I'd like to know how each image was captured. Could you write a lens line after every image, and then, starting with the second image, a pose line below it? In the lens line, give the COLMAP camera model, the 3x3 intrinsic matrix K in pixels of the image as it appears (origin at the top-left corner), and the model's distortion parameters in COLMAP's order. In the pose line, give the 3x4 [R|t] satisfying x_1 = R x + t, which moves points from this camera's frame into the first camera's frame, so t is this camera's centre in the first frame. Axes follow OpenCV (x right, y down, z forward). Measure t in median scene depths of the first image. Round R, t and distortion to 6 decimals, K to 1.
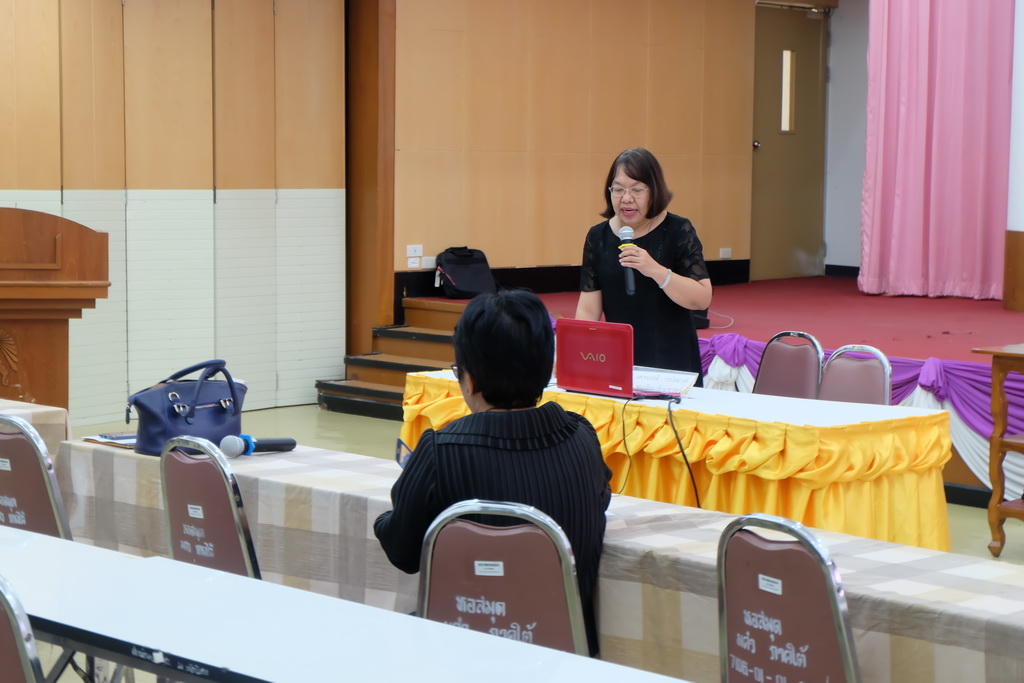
lens RADIAL K [[2156.4, 0, 550.4], [0, 2156.4, 339.2], [0, 0, 1]] dist [0.062481, 0.093879]
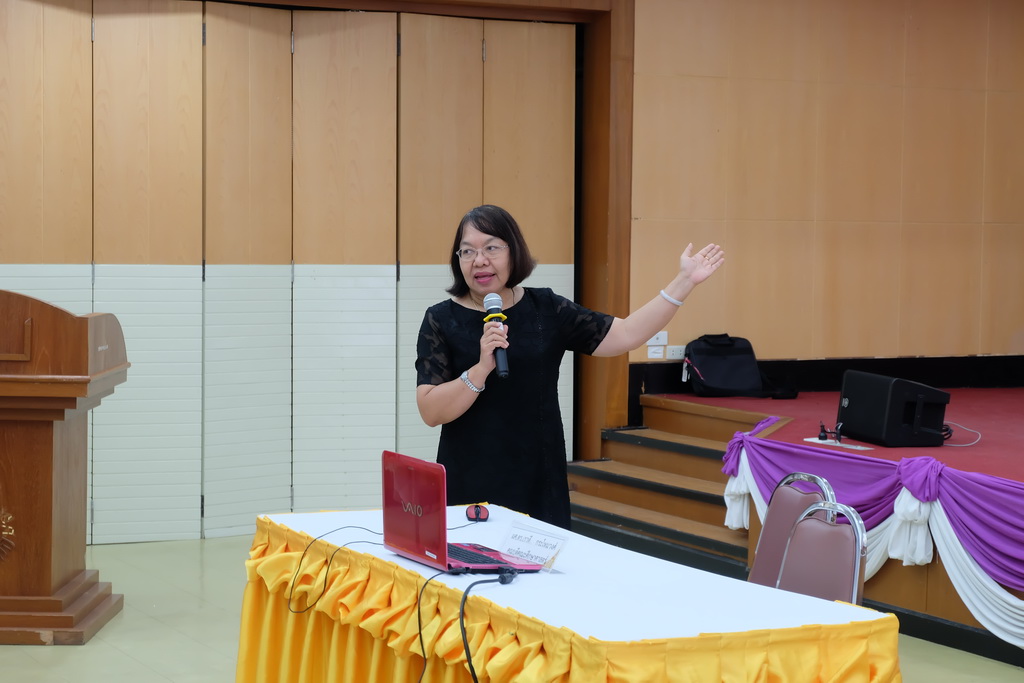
lens RADIAL K [[2156.4, 0, 550.4], [0, 2156.4, 339.2], [0, 0, 1]] dist [0.062481, 0.093879]
pose [[0.955642, 0.014697, -0.294164, 0.164223], [-0.024593, 0.999248, -0.029970, -0.016446], [0.293502, 0.035875, 0.955285, 0.210830]]
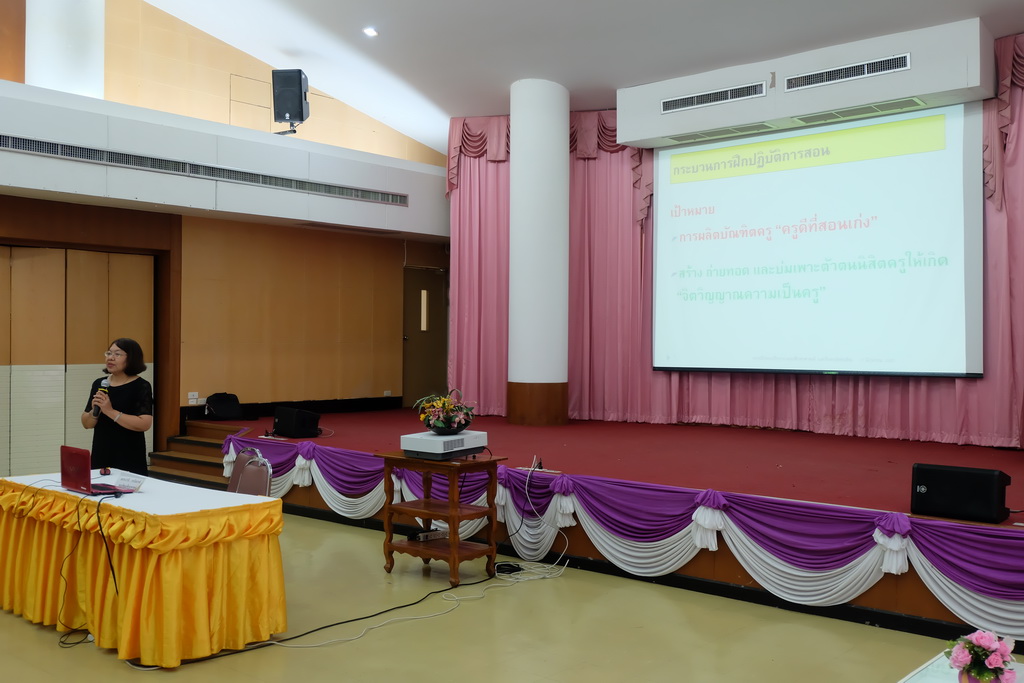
lens RADIAL K [[992.7, 0, 512.7], [0, 992.7, 334.1], [0, 0, 1]] dist [0.039134, 0.014017]
pose [[0.998569, -0.006870, 0.053032, 0.193278], [0.011717, 0.995723, -0.091645, -0.012603], [-0.052175, 0.092135, 0.994379, 0.129005]]
